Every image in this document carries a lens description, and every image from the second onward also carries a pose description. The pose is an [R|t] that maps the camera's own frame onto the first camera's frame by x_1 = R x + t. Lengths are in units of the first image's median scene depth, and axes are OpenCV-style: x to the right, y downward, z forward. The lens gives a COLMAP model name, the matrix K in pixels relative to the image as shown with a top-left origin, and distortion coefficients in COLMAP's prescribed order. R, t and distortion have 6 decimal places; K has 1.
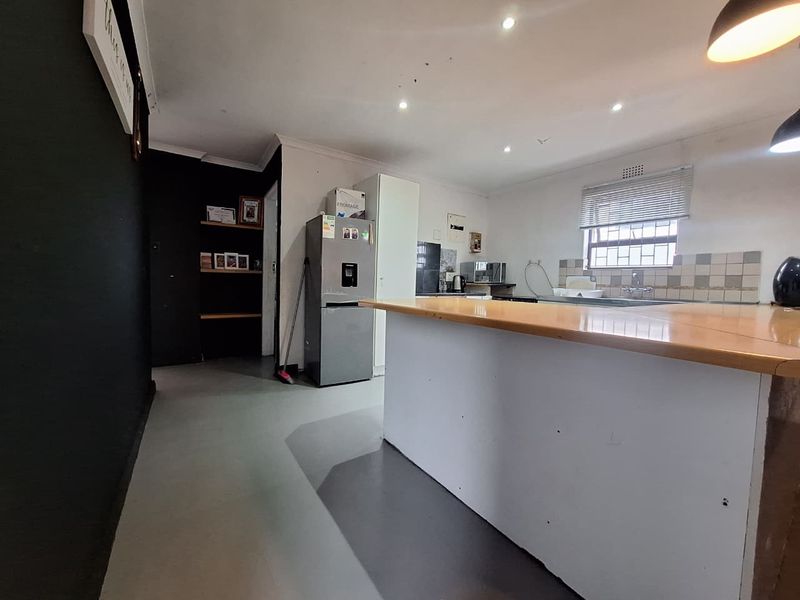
lens RADIAL K [[318.1, 0, 402.6], [0, 318.1, 298.7], [0, 0, 1]] dist [-0.006600, 0.002980]
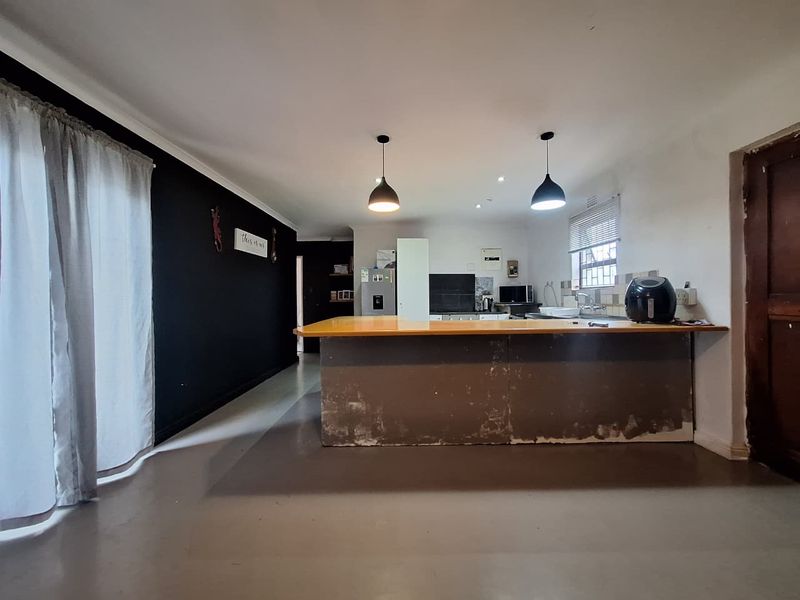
lens RADIAL K [[318.1, 0, 402.6], [0, 318.1, 298.7], [0, 0, 1]] dist [-0.006600, 0.002980]
pose [[0.818006, -0.034805, -0.574156, 0.745304], [0.000188, 0.998184, -0.060242, 0.005310], [0.575210, 0.049171, 0.816527, -0.242553]]
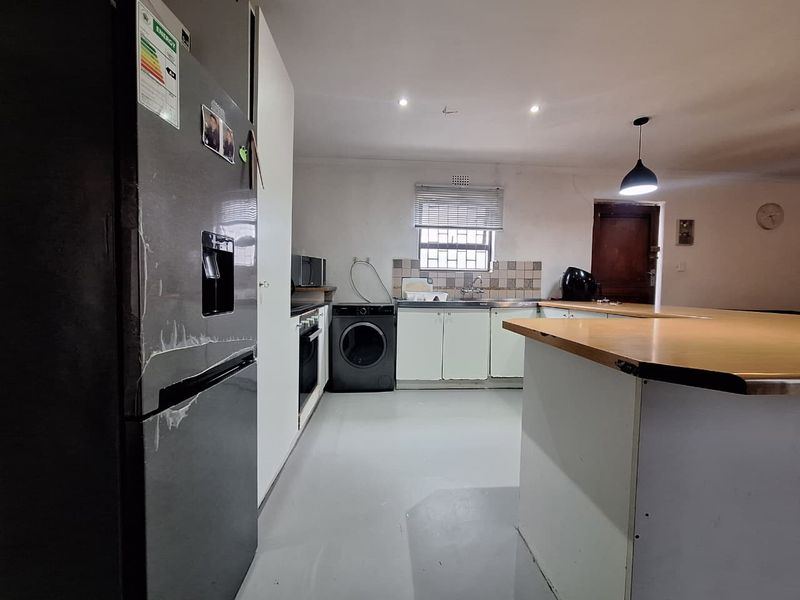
lens RADIAL K [[318.1, 0, 402.6], [0, 318.1, 298.7], [0, 0, 1]] dist [-0.006600, 0.002980]
pose [[0.517136, -0.051931, 0.854327, -0.276497], [0.047125, 0.998371, 0.032161, -0.043912], [-0.854605, 0.023628, 0.518741, 0.574570]]
